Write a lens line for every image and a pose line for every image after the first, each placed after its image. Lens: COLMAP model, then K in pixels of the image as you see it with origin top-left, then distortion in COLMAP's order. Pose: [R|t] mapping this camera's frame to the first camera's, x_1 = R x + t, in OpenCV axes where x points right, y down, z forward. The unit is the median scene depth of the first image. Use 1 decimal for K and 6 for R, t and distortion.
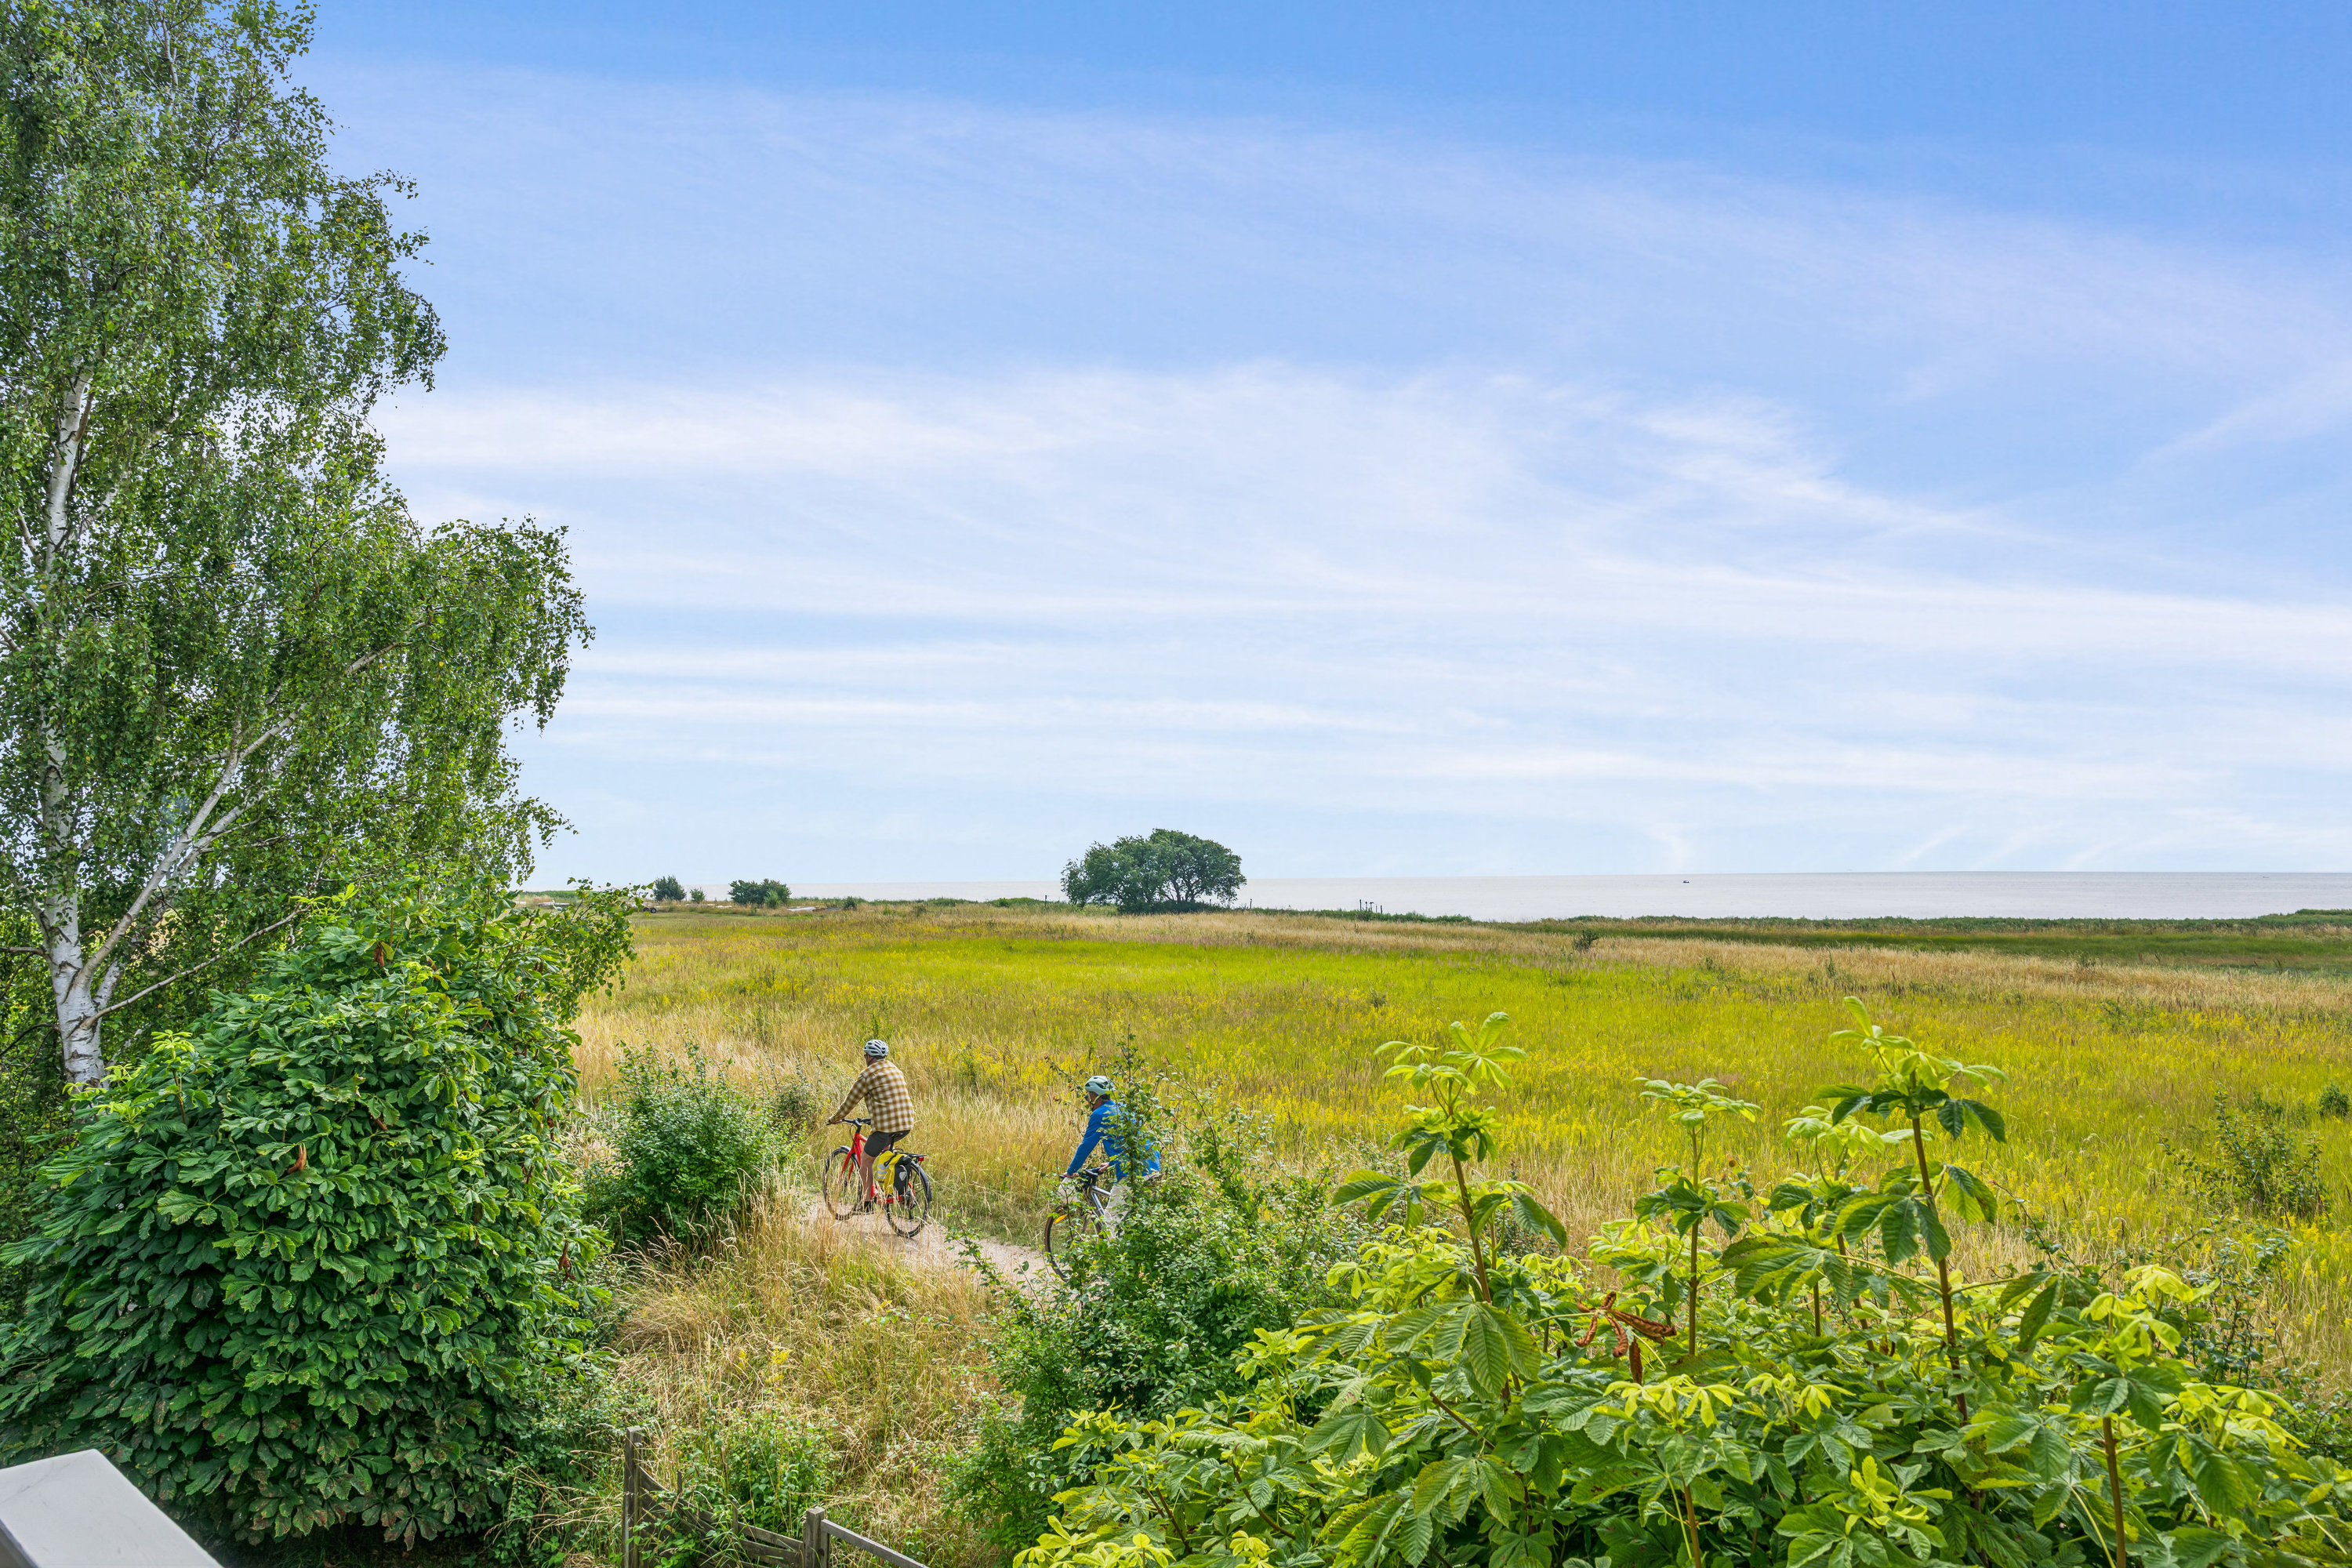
lens RADIAL K [[1583.7, 0, 1174.5], [0, 1583.7, 780.5], [0, 0, 1]] dist [-0.004037, 0.005314]
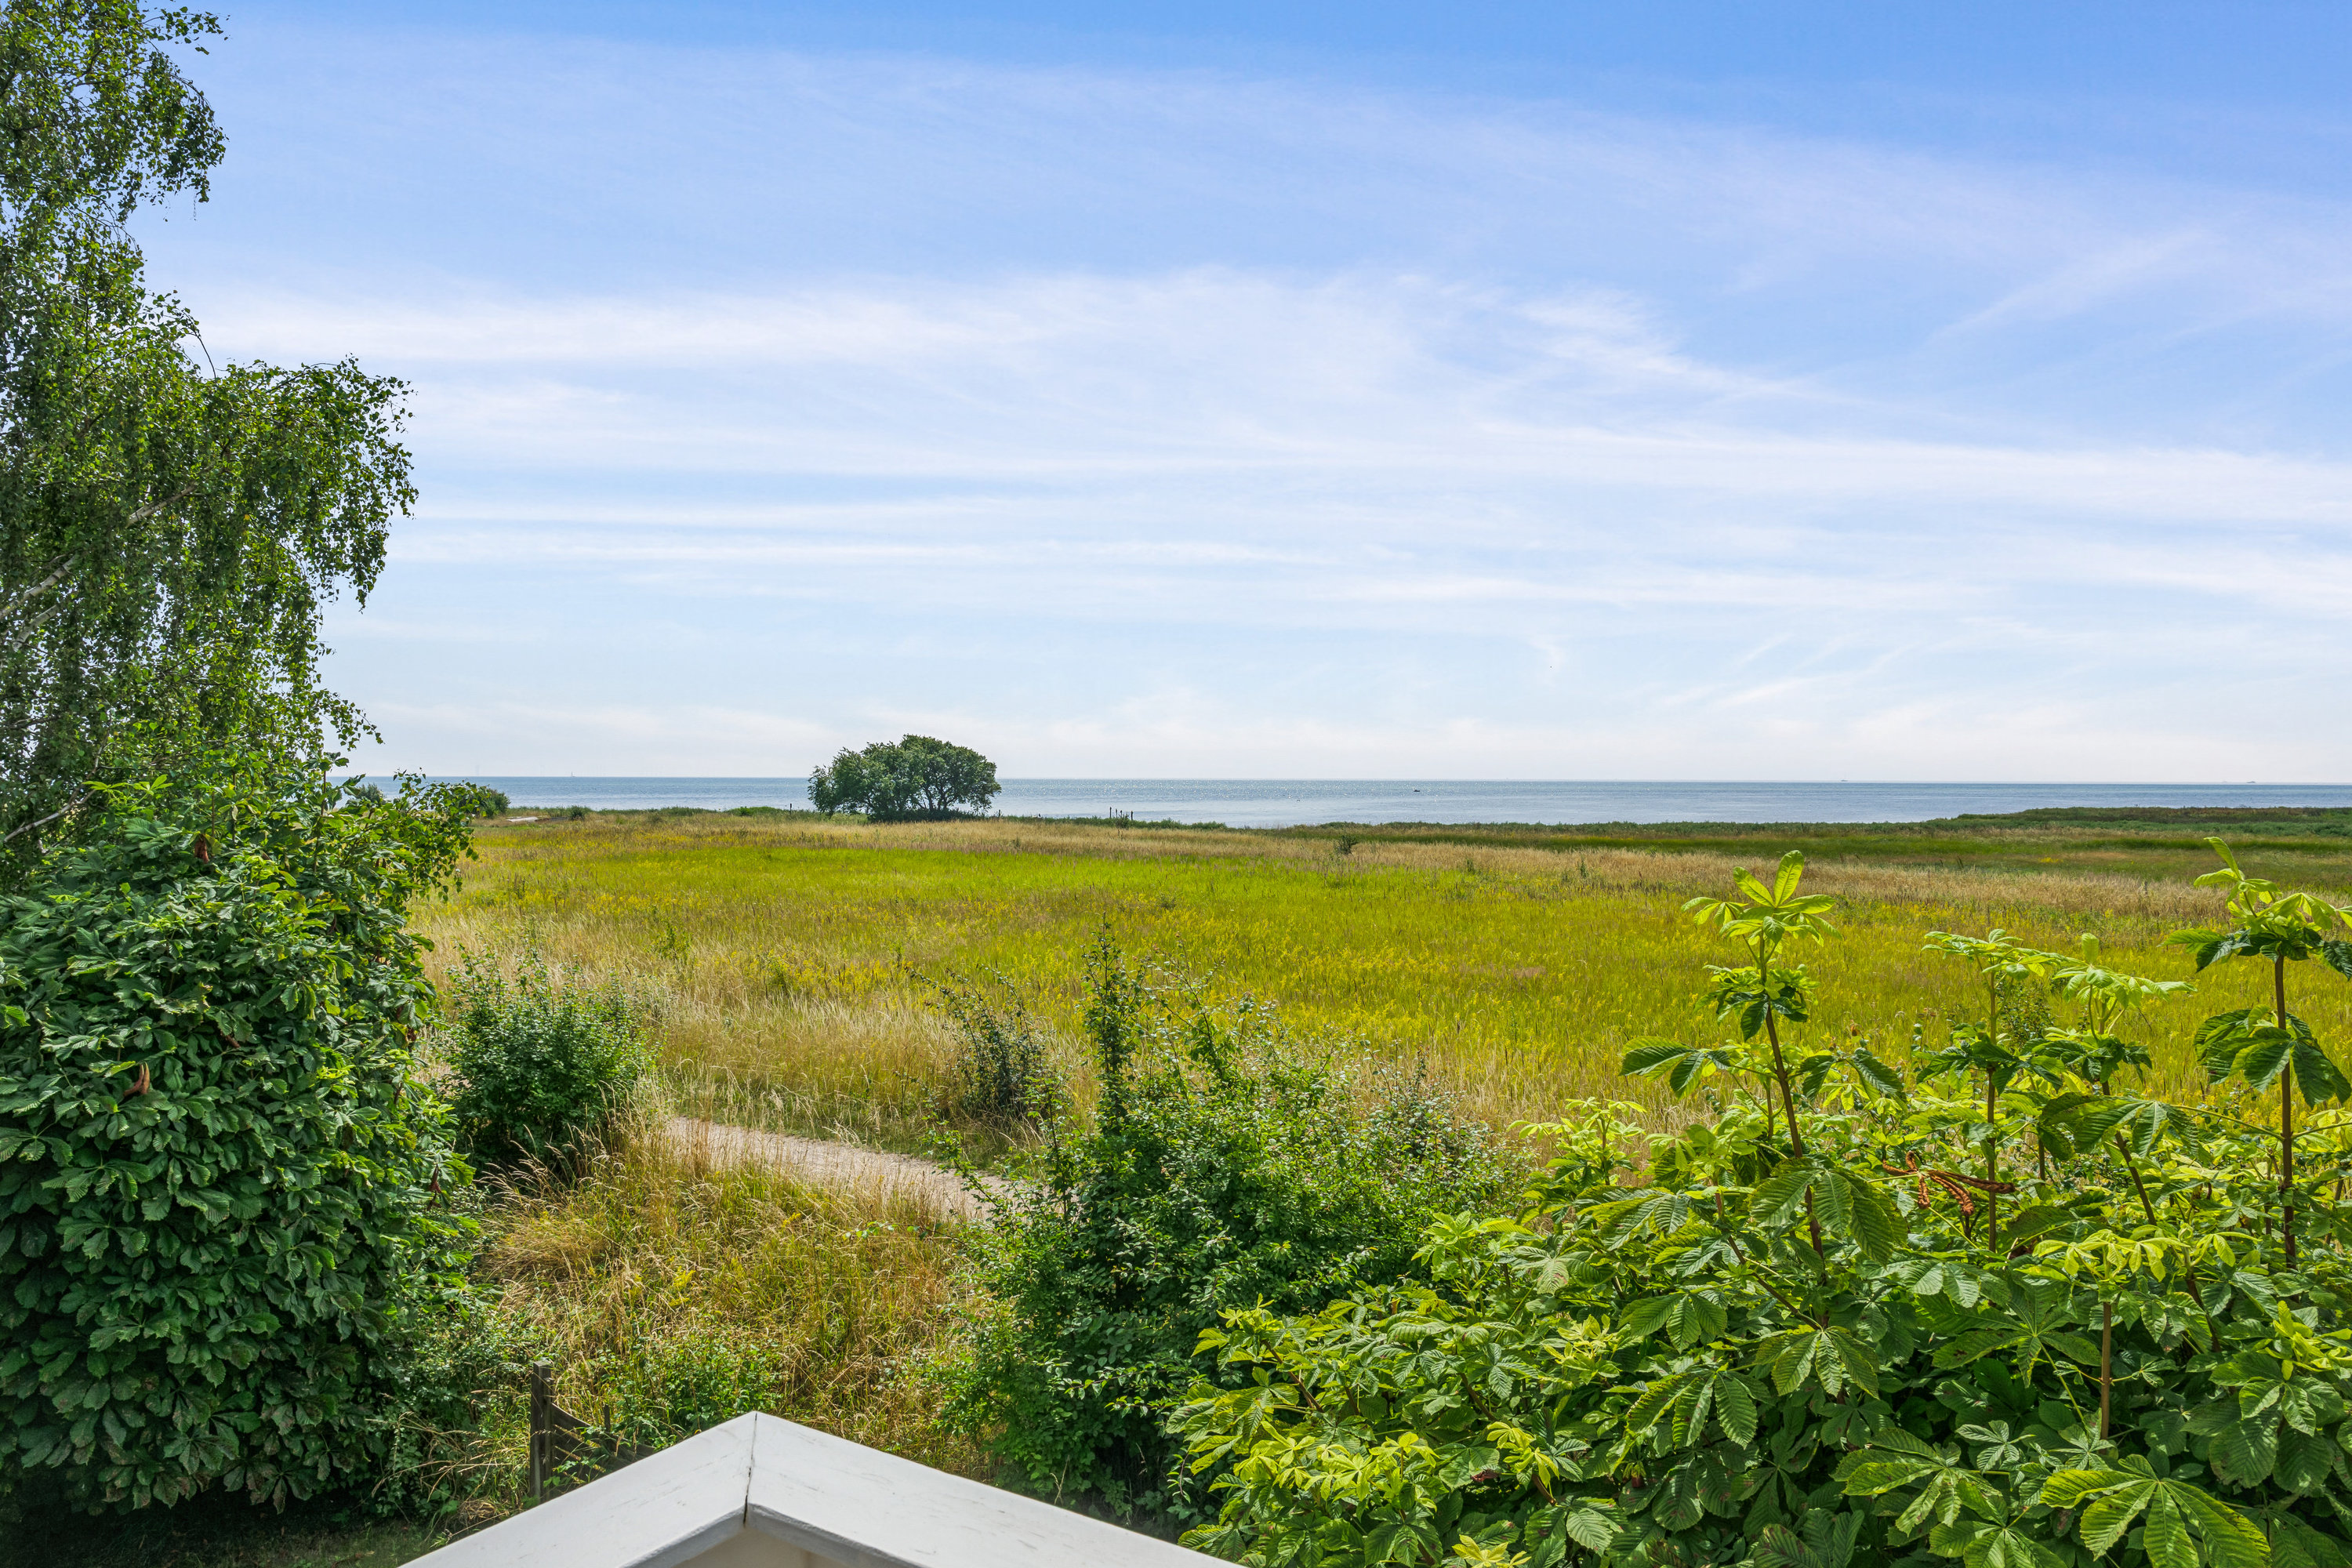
lens RADIAL K [[1583.7, 0, 1175.6], [0, 1583.7, 793.0], [0, 0, 1]] dist [-0.004037, 0.005314]
pose [[0.984475, 0.000035, 0.175524, -0.120877], [-0.011168, 0.997986, 0.062440, 0.017782], [-0.175168, -0.063431, 0.982493, 0.053055]]
